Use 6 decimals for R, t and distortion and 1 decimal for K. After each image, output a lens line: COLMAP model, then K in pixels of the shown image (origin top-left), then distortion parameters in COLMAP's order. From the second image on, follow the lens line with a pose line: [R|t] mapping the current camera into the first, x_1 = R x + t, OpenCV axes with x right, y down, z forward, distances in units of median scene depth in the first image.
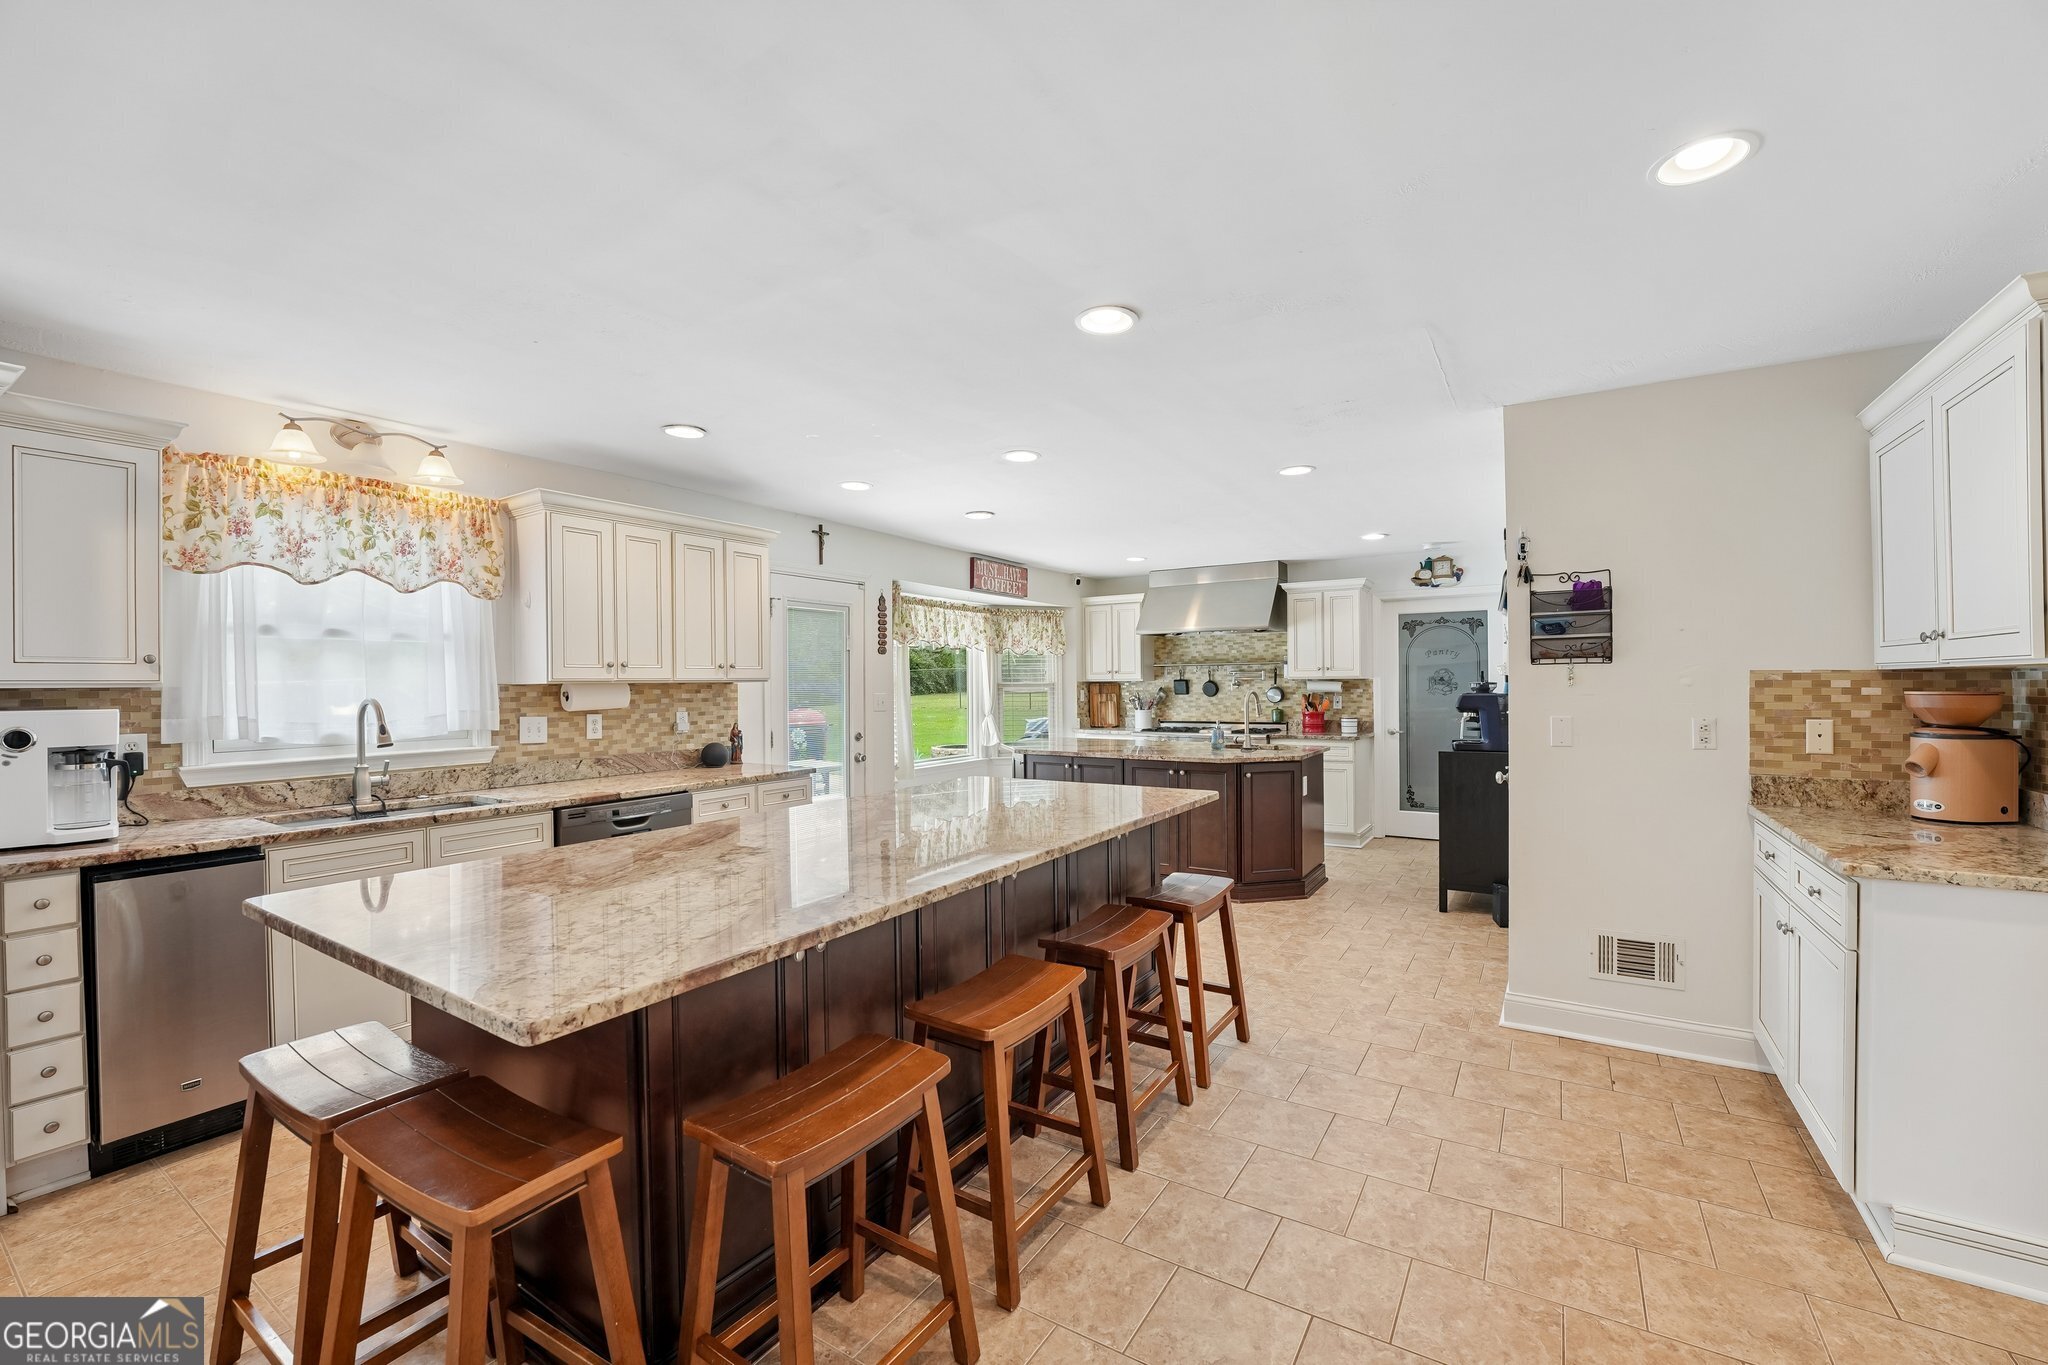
lens RADIAL K [[839.9, 0, 1010.8], [0, 839.9, 687.8], [0, 0, 1]] dist [-0.021155, -0.000037]
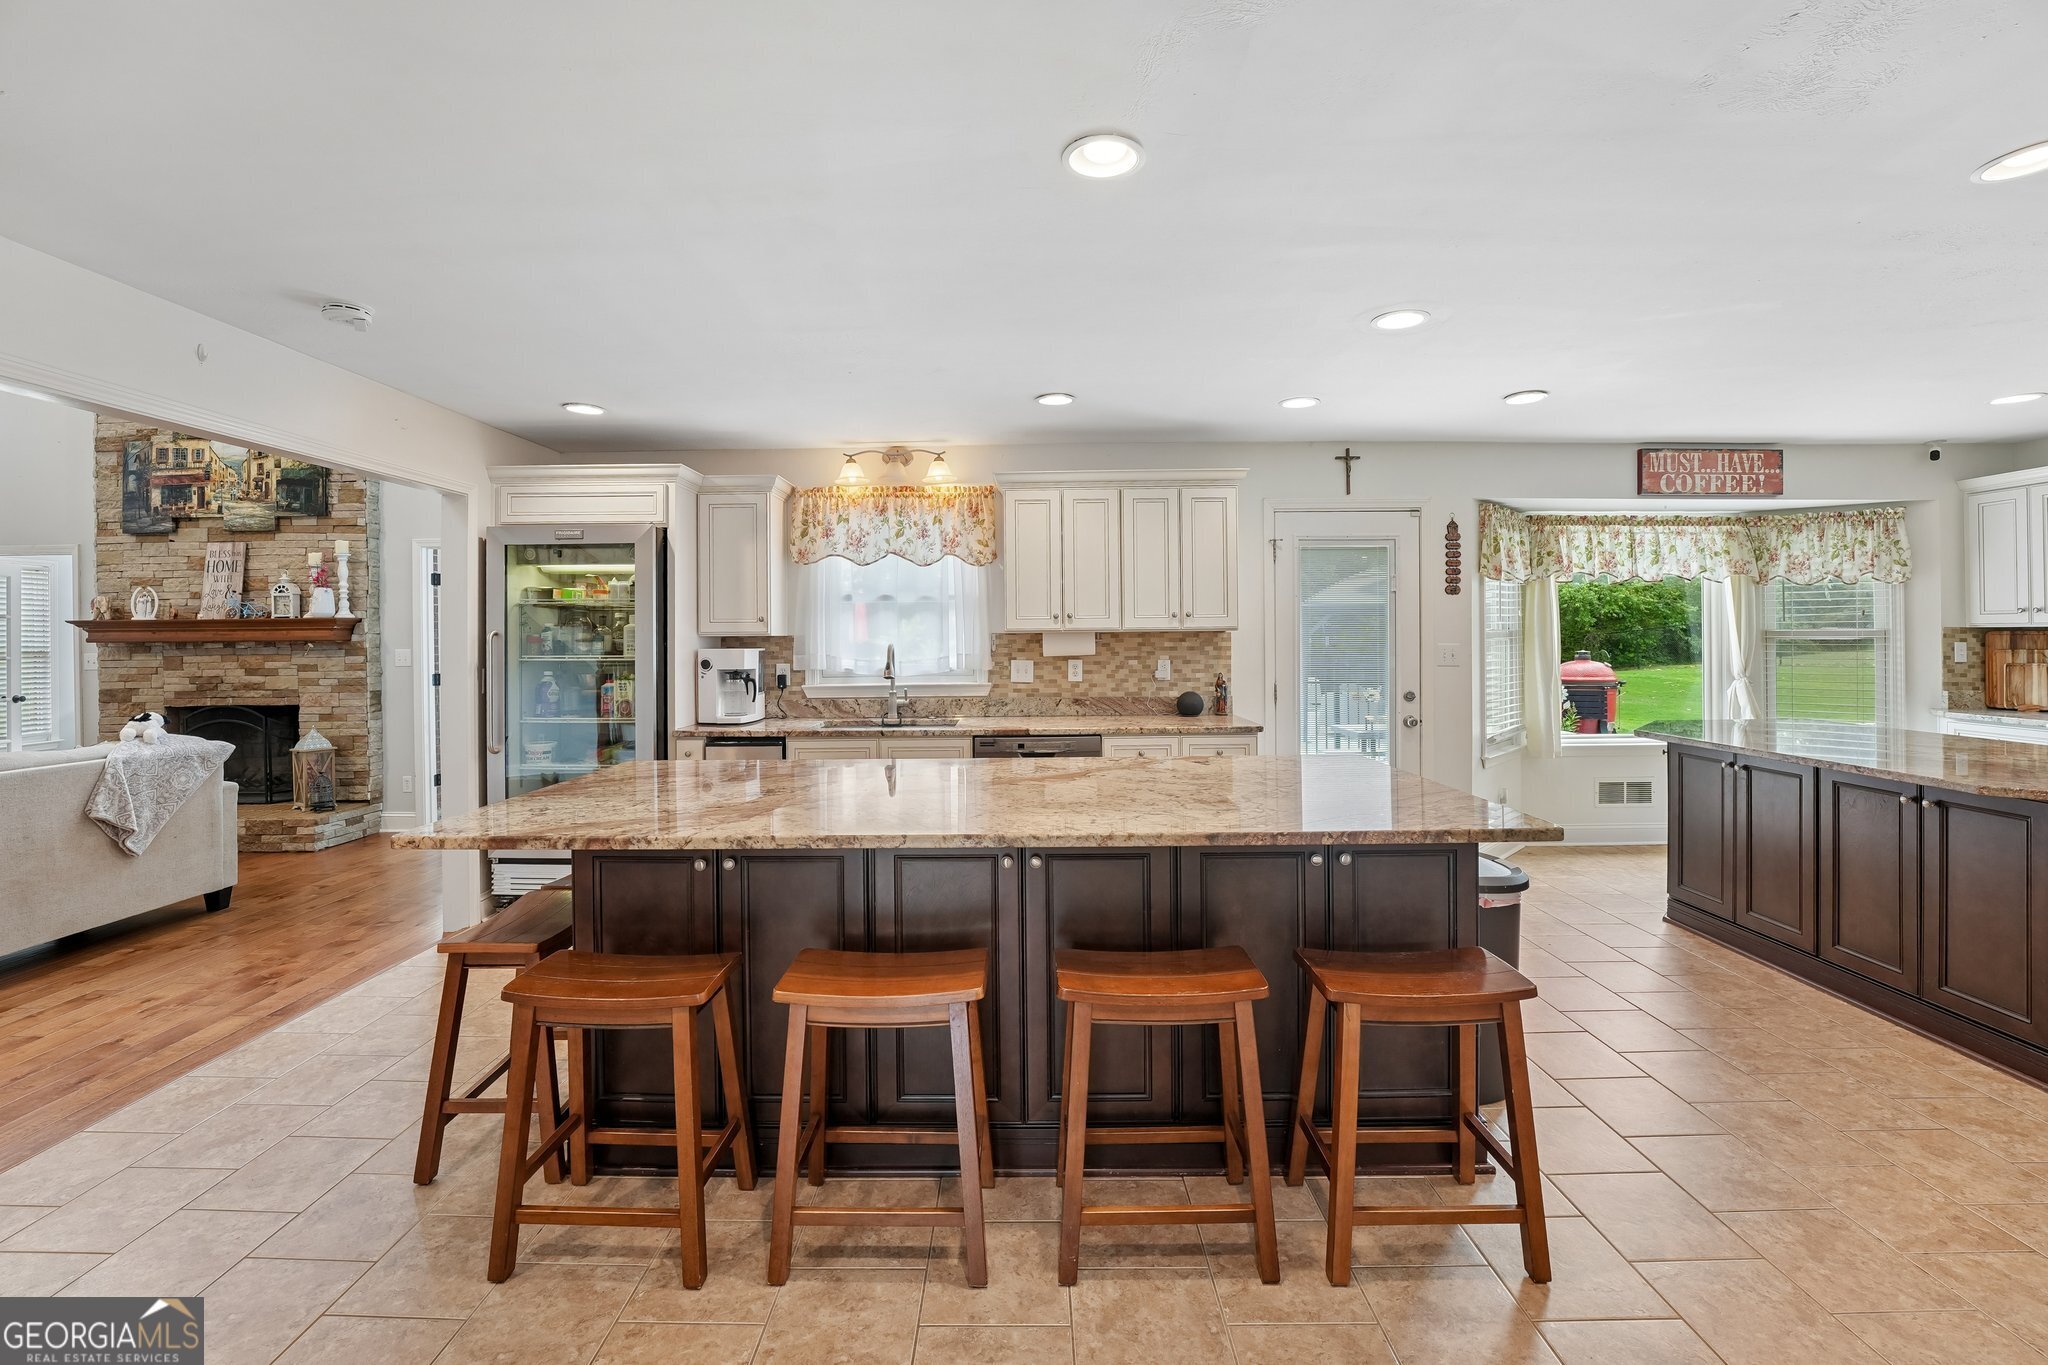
lens RADIAL K [[846.0, 0, 1015.6], [0, 846.0, 639.1], [0, 0, 1]] dist [-0.022437, -0.000093]
pose [[0.539574, 0.007610, -0.841904, 0.397280], [-0.001461, 0.999966, 0.008103, -0.005053], [0.841937, -0.003142, 0.539567, 0.294081]]
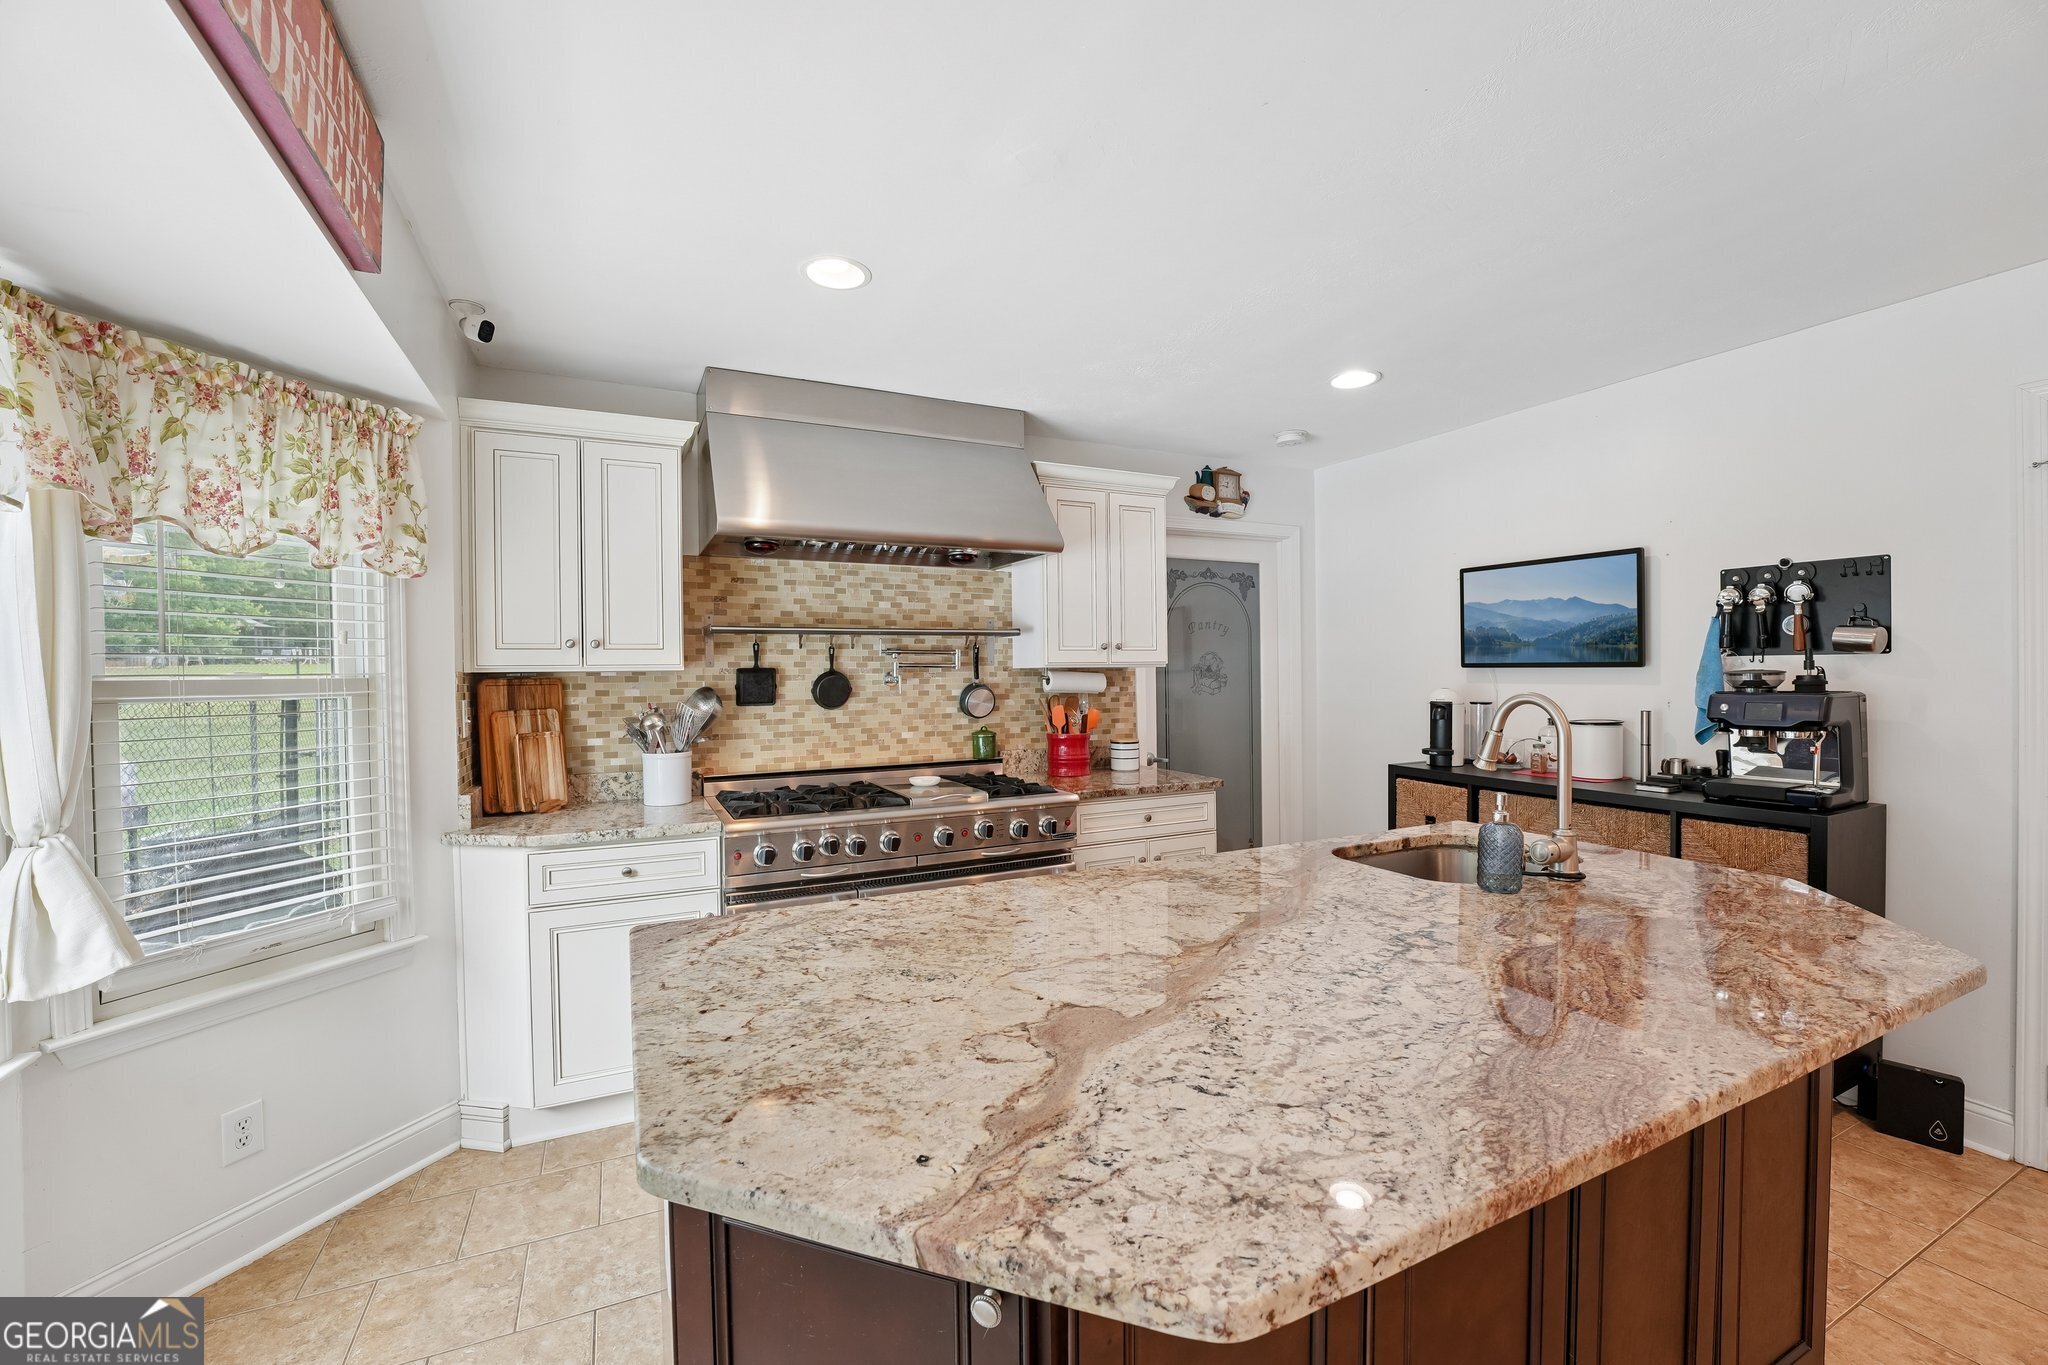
lens RADIAL K [[833.2, 0, 1014.9], [0, 833.2, 675.4], [0, 0, 1]] dist [-0.020277, 0.000005]
pose [[0.518434, 0.001331, 0.855117, -0.127868], [0.008820, 0.999937, -0.006903, -0.004537], [-0.855072, 0.011121, 0.518389, 1.275271]]
